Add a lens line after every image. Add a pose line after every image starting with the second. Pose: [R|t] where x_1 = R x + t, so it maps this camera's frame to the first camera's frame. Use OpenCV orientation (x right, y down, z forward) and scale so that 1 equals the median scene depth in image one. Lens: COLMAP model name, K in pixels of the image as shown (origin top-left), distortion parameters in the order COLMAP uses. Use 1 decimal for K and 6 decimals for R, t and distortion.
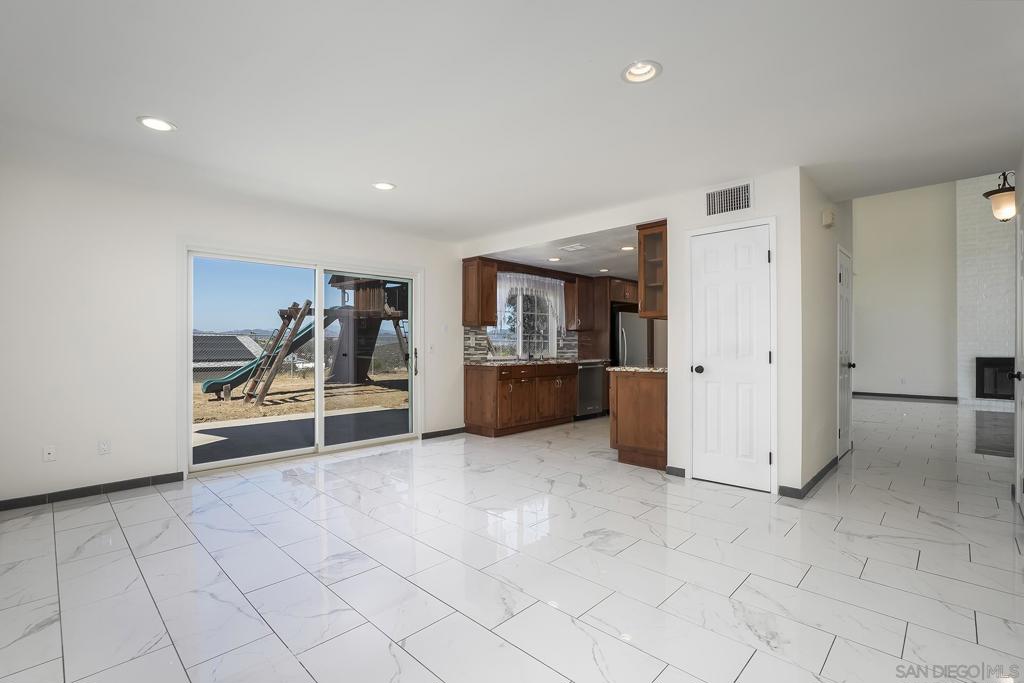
lens RADIAL K [[466.7, 0, 512.0], [0, 466.7, 341.5], [0, 0, 1]] dist [-0.024234, -0.000250]
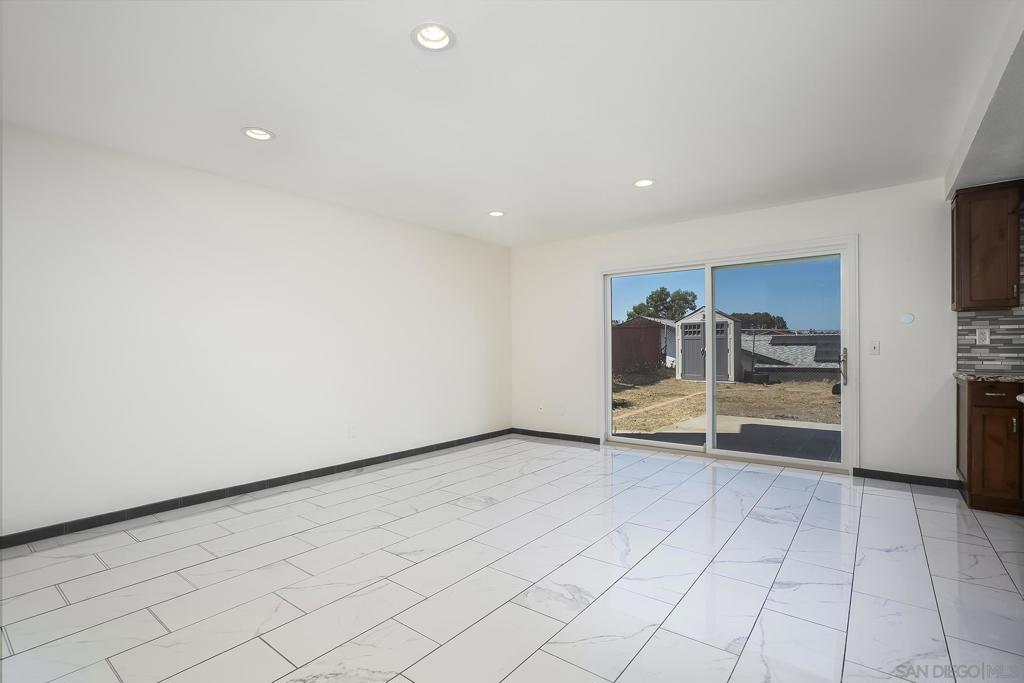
lens RADIAL K [[482.4, 0, 512.0], [0, 482.4, 341.5], [0, 0, 1]] dist [-0.037542, 0.000147]
pose [[0.115330, -0.012792, -0.993245, 0.465507], [0.010545, 0.999876, -0.011653, 0.007398], [0.993271, -0.009129, 0.115450, 0.401400]]
